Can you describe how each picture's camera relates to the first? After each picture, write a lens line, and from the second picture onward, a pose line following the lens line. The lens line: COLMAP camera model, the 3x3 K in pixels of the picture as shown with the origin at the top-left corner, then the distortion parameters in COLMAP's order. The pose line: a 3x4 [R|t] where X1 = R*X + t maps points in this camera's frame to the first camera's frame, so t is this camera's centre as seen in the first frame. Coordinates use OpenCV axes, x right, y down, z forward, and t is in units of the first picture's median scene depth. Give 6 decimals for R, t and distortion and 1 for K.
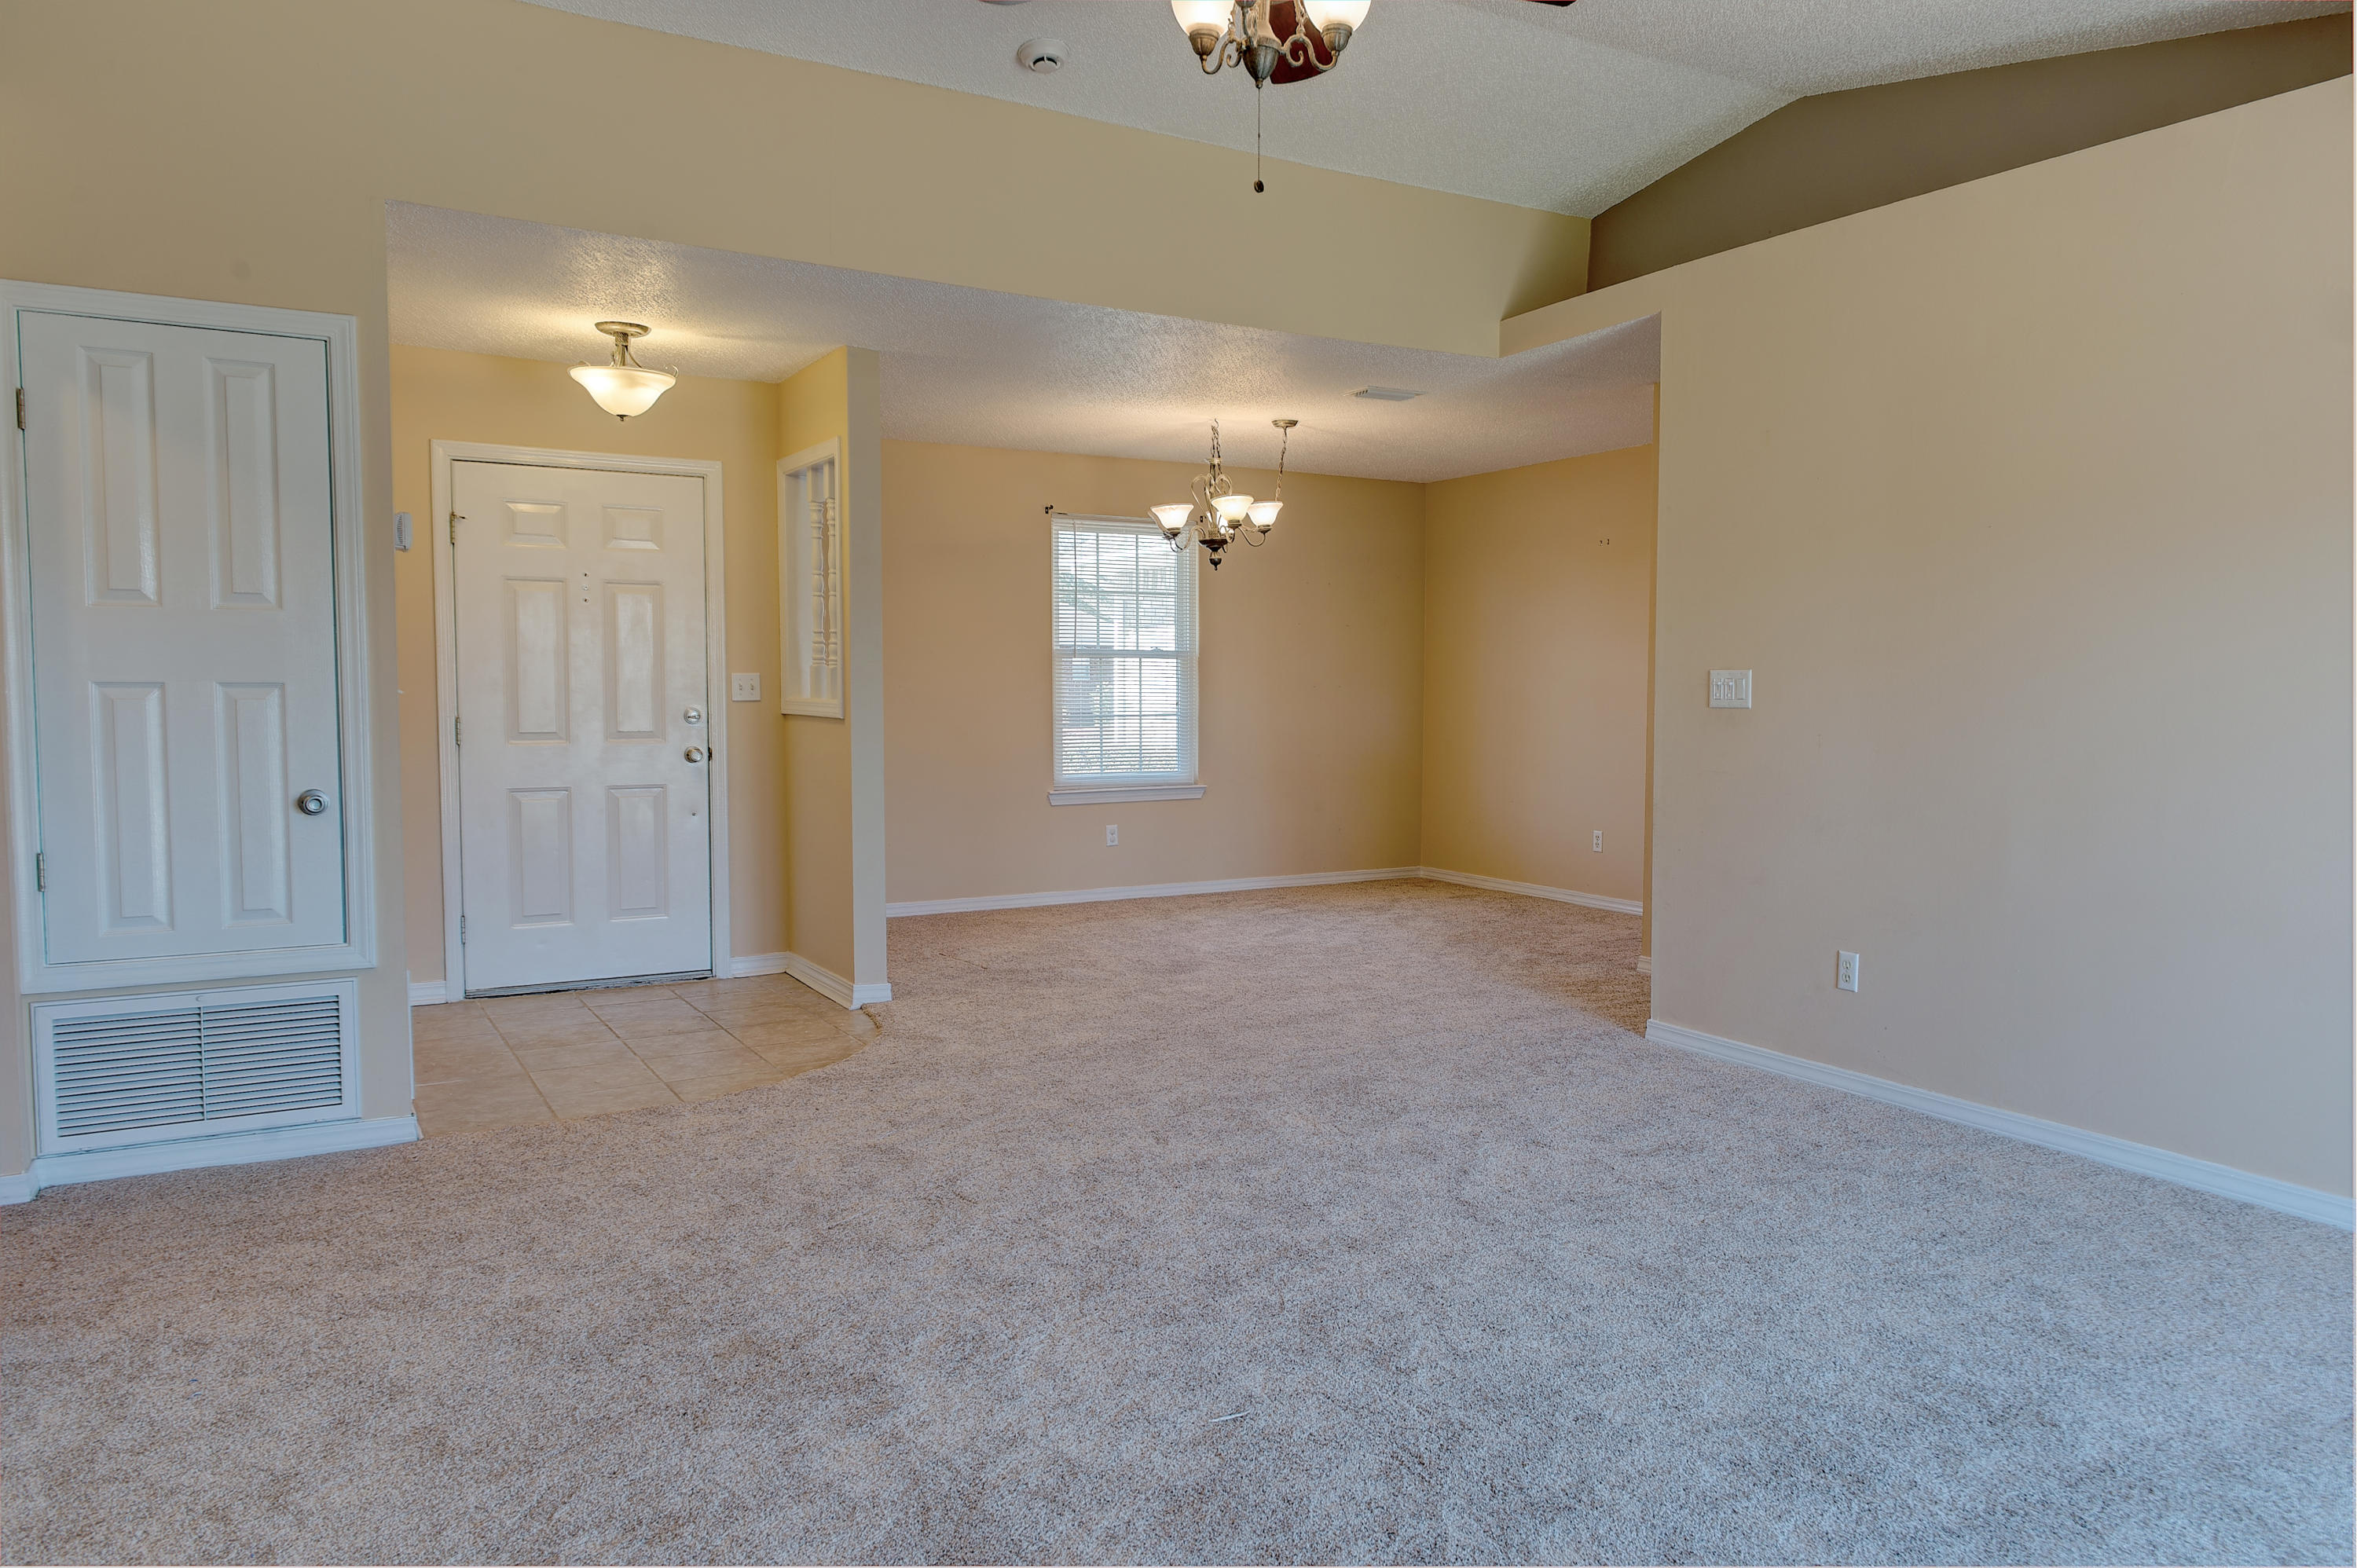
lens RADIAL K [[1606.7, 0, 1188.7], [0, 1606.7, 793.8], [0, 0, 1]] dist [-0.000757, -0.004259]
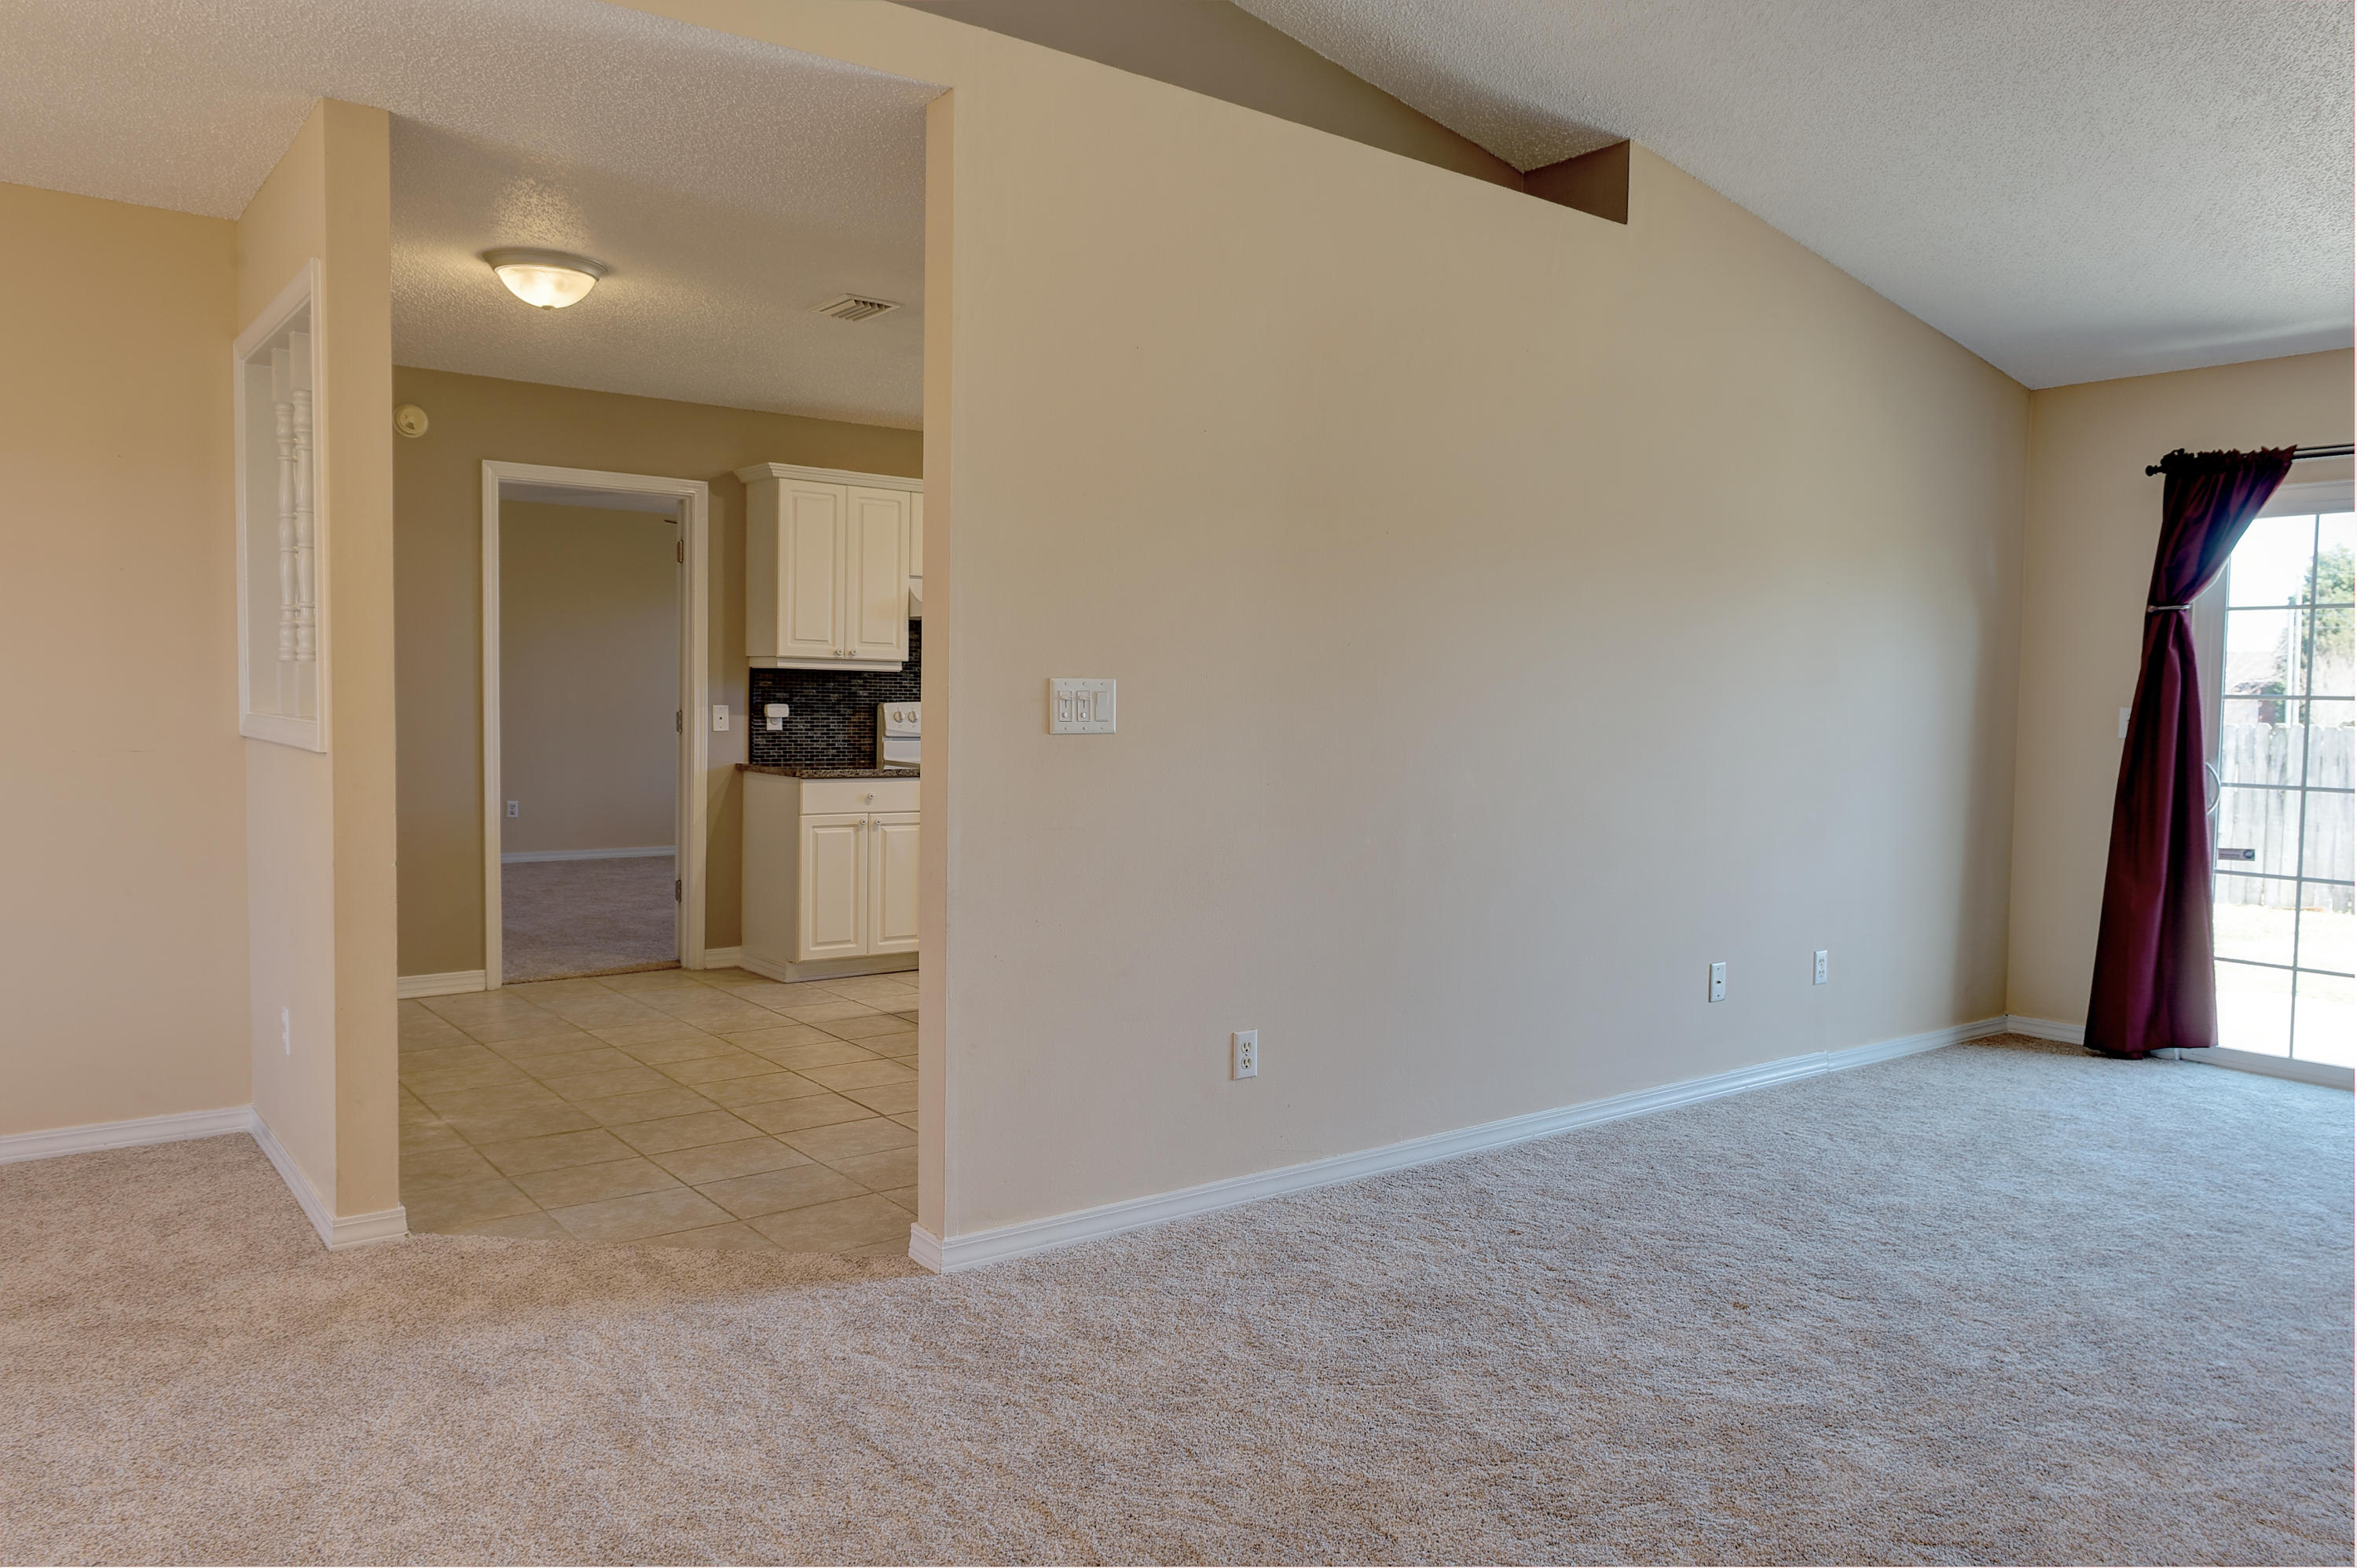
lens RADIAL K [[1606.7, 0, 1242.8], [0, 1606.7, 773.5], [0, 0, 1]] dist [-0.000757, -0.004259]
pose [[-0.143157, -0.058044, 0.987996, -0.203244], [0.054953, 0.996272, 0.066493, -0.044974], [-0.988173, 0.063812, -0.139433, 0.592276]]
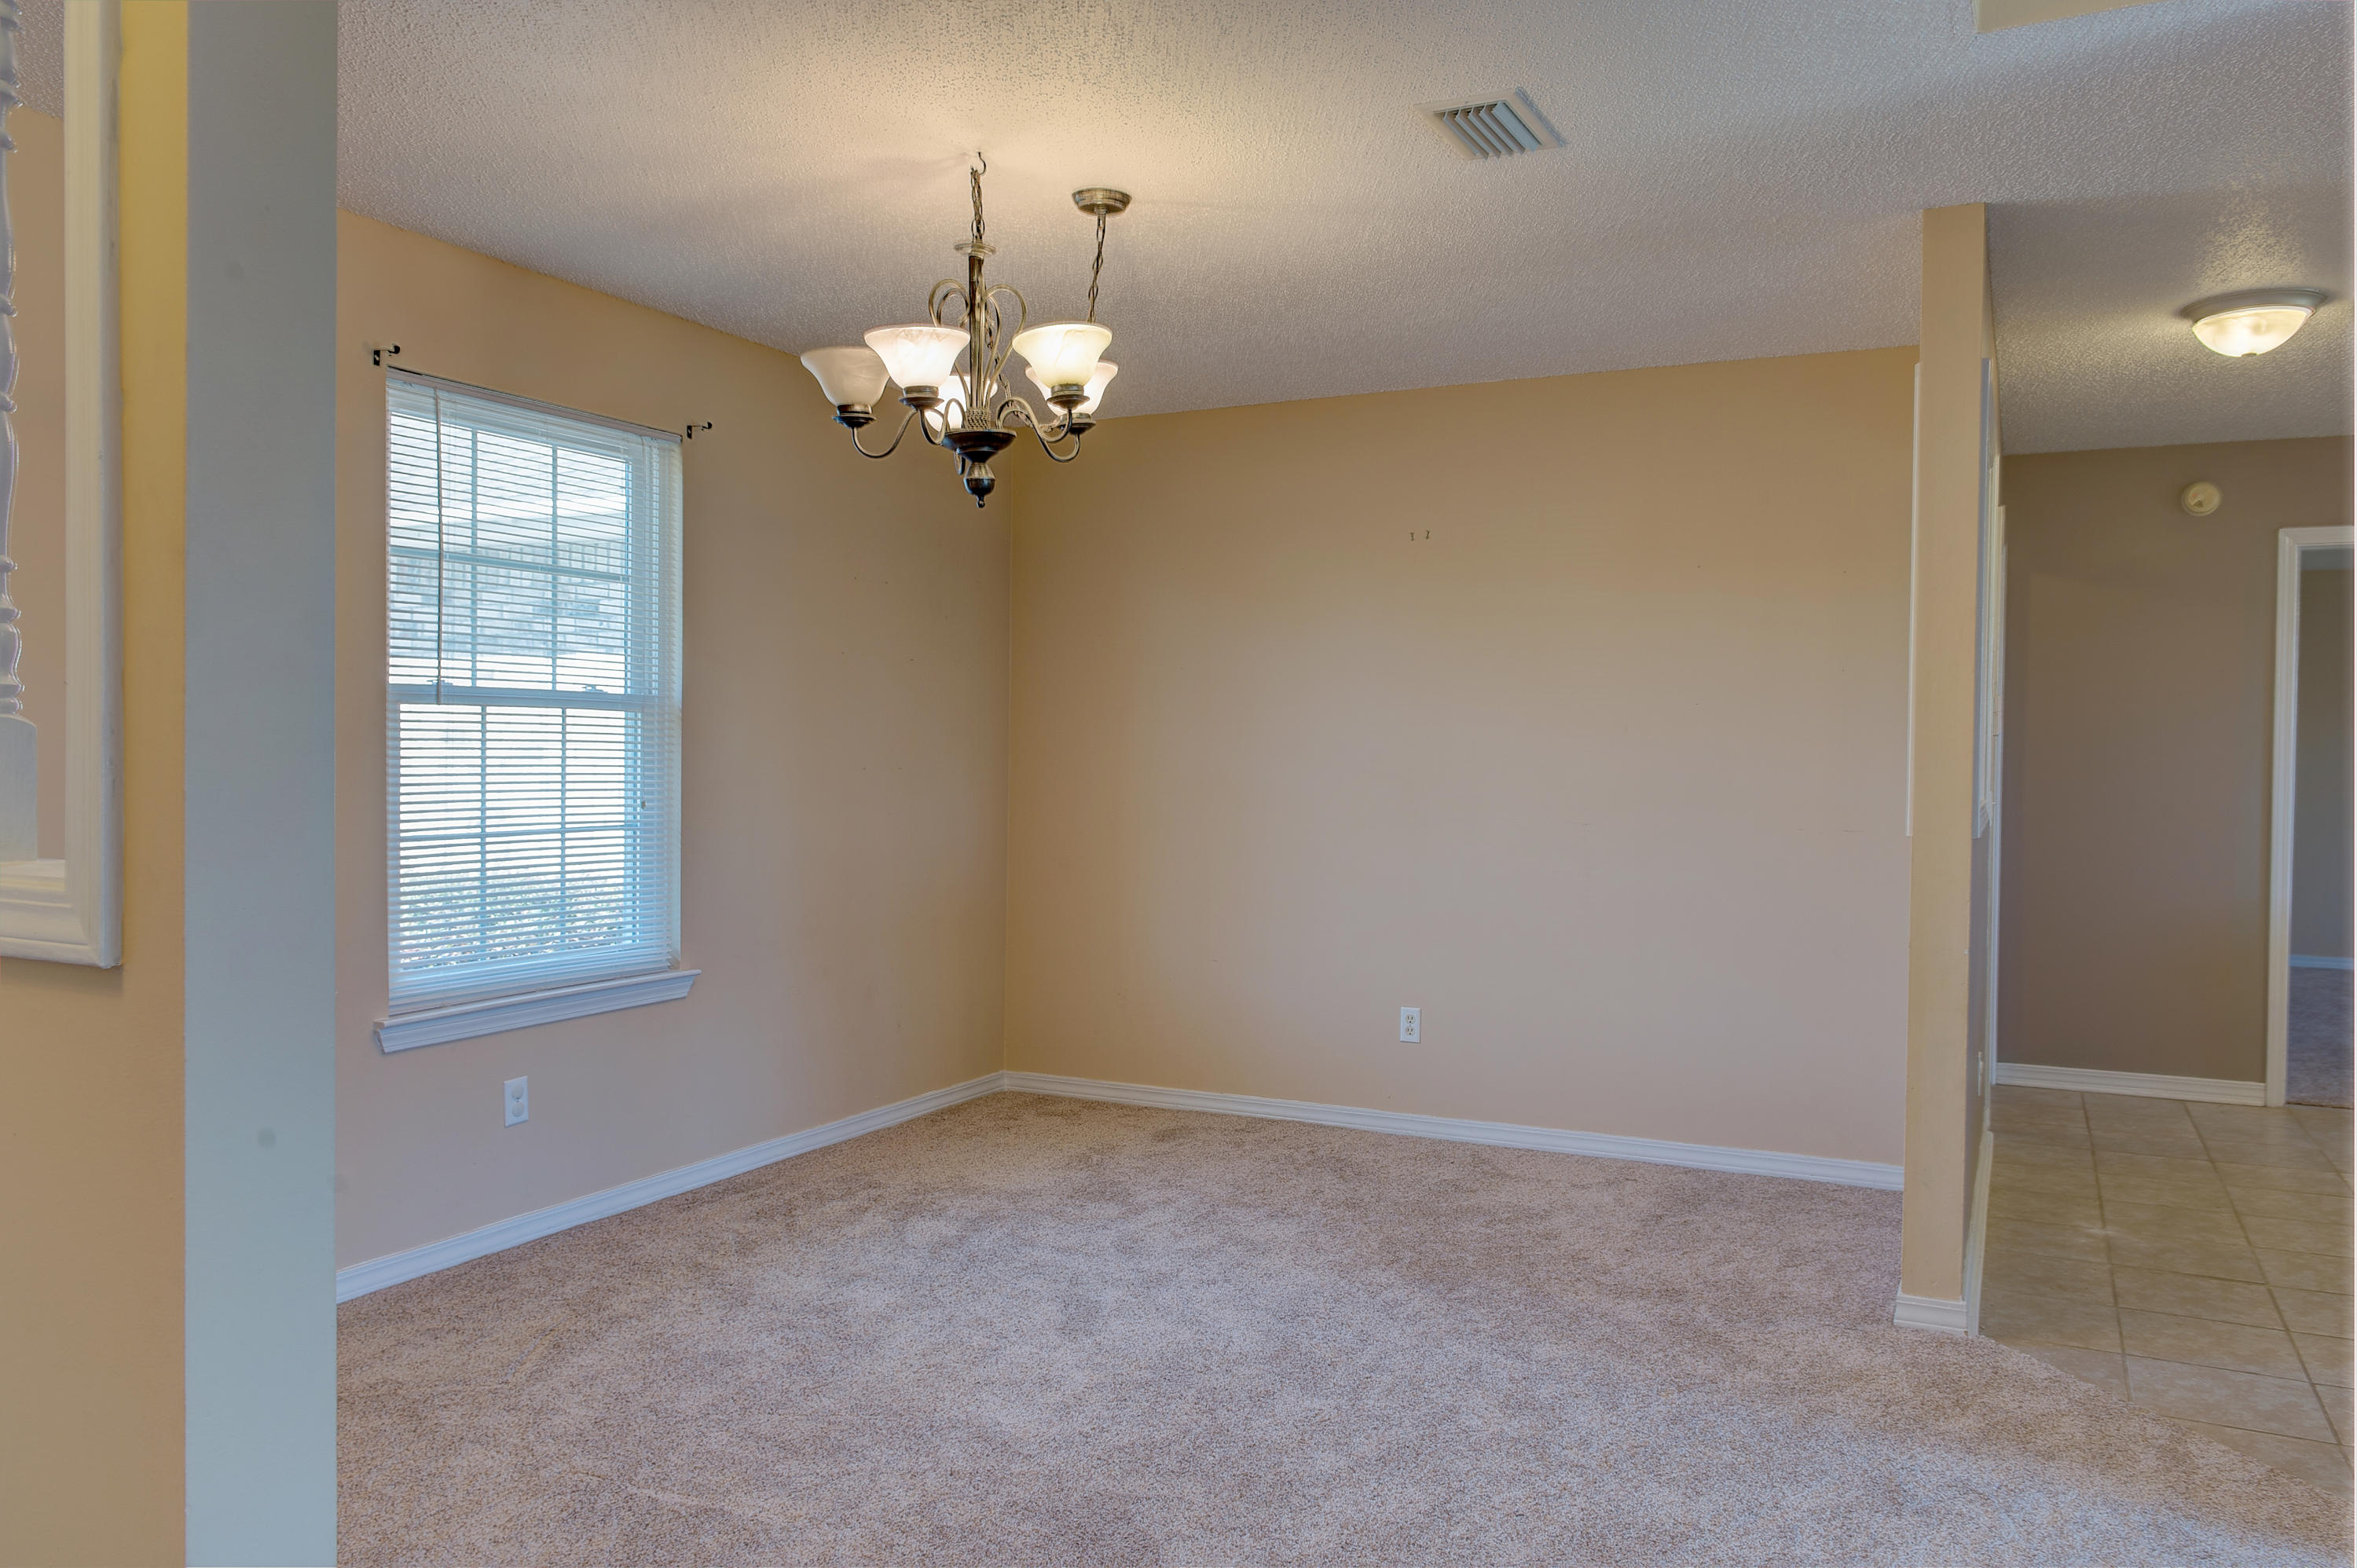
lens RADIAL K [[1570.3, 0, 1175.7], [0, 1570.3, 775.2], [0, 0, 1]] dist [-0.013350, 0.004160]
pose [[0.809440, -0.003912, 0.587190, -0.158219], [0.034591, 0.998559, -0.041032, -0.041498], [-0.586183, 0.053524, 0.808408, 0.540398]]
